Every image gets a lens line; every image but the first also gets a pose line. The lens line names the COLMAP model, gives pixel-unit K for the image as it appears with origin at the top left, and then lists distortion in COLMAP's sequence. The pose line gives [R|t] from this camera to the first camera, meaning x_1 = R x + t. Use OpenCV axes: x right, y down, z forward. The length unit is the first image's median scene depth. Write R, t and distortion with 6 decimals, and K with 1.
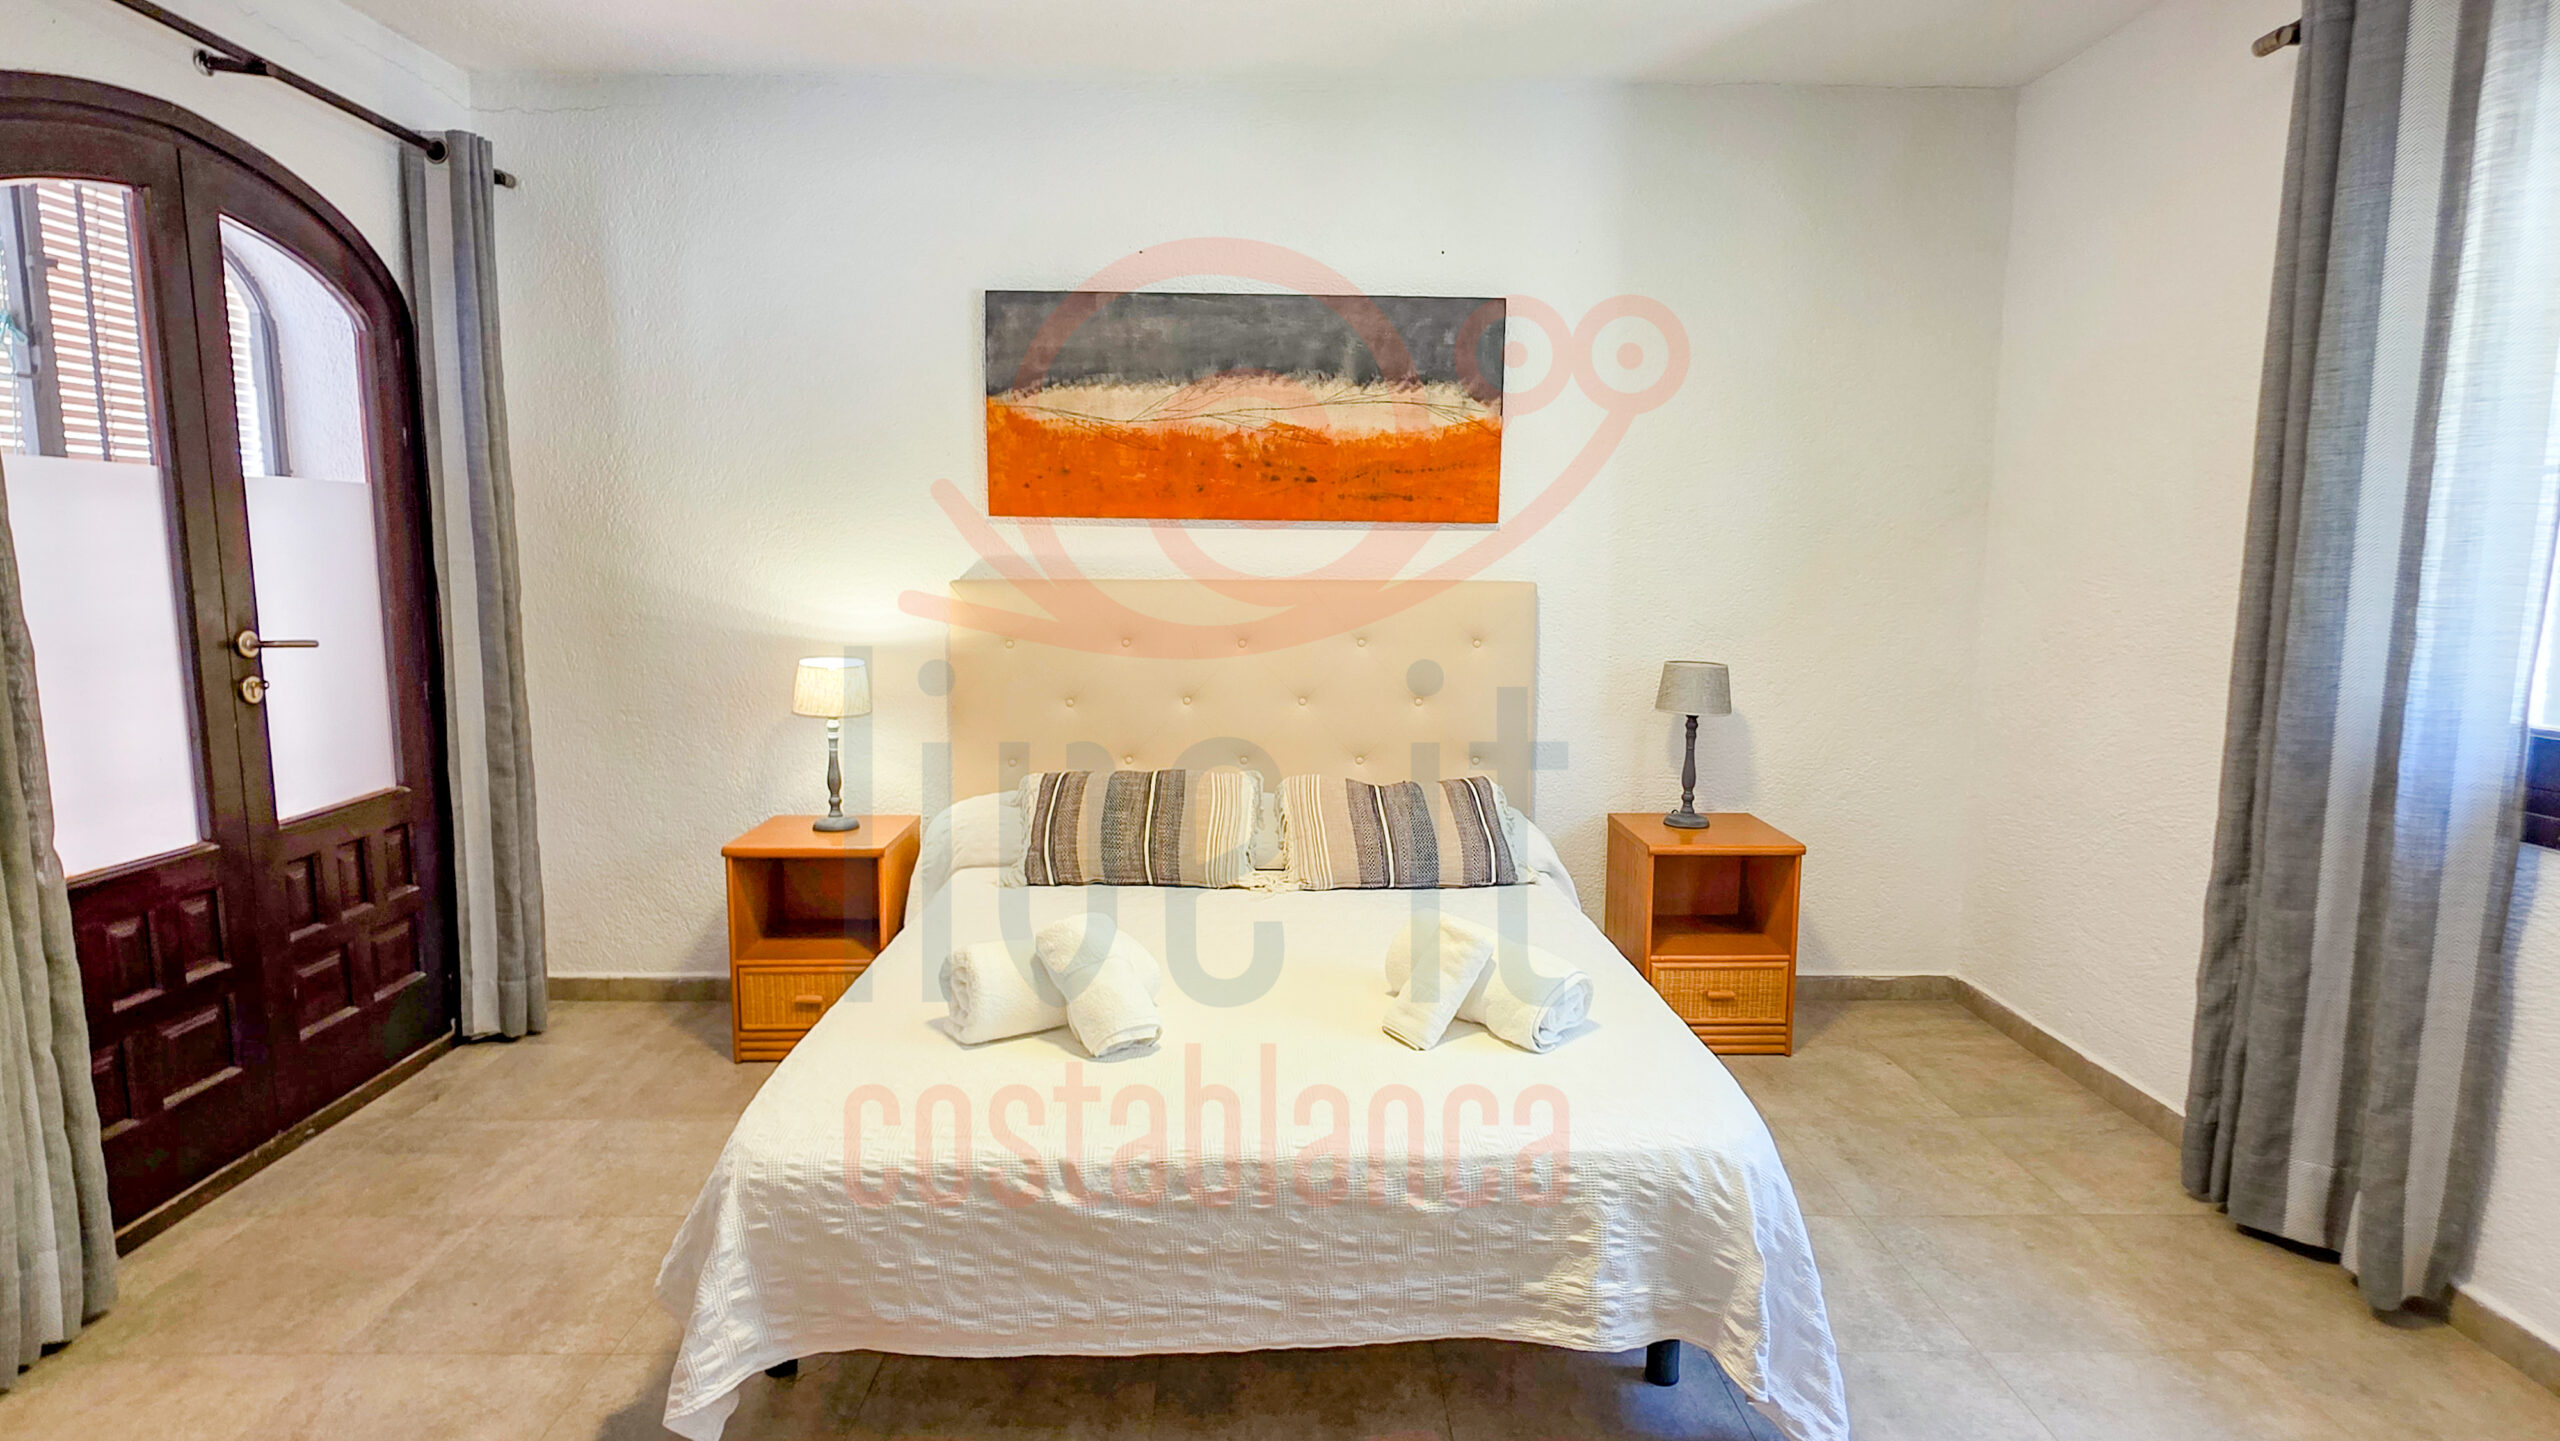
lens RADIAL K [[1321.7, 0, 1282.1], [0, 1321.7, 720.1], [0, 0, 1]] dist [-0.000526, -0.000142]
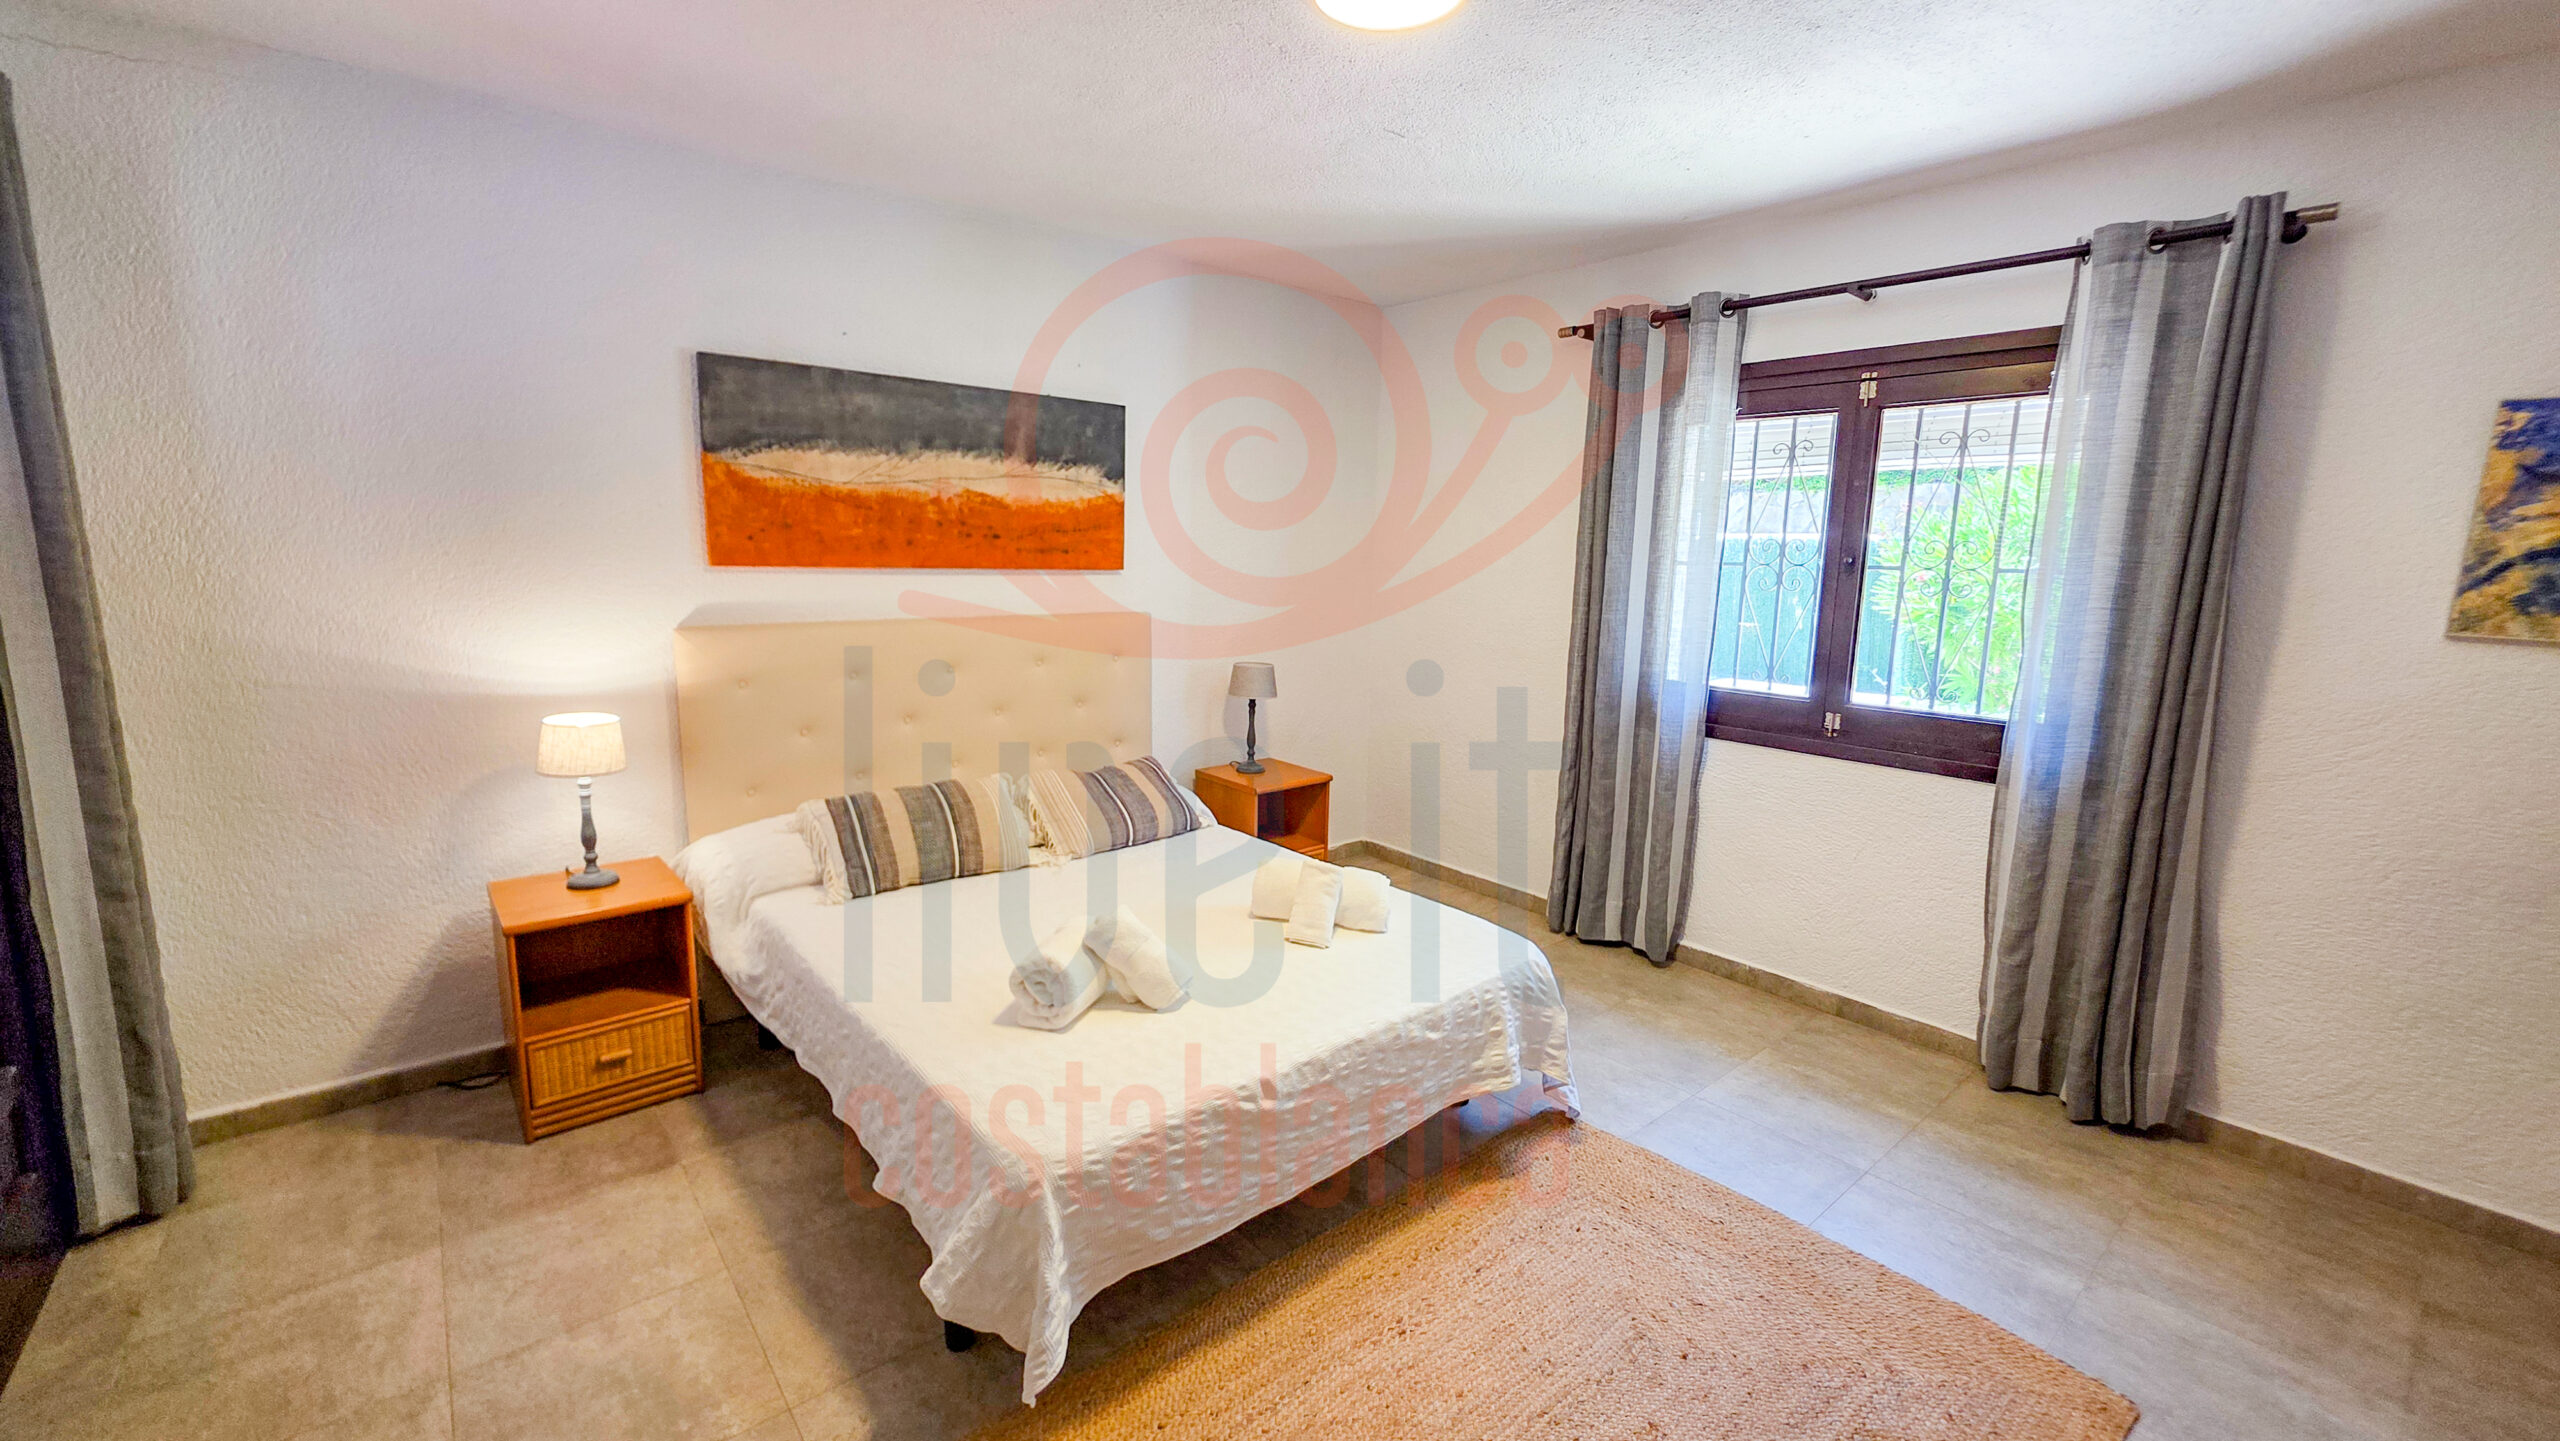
lens RADIAL K [[1025.5, 0, 1277.7], [0, 1025.5, 716.6], [0, 0, 1]] dist [-0.000028, 0.000202]
pose [[0.773344, -0.094421, 0.626916, -0.411362], [0.064125, 0.995426, 0.070820, -0.065528], [-0.630735, -0.014567, 0.775861, 0.075277]]
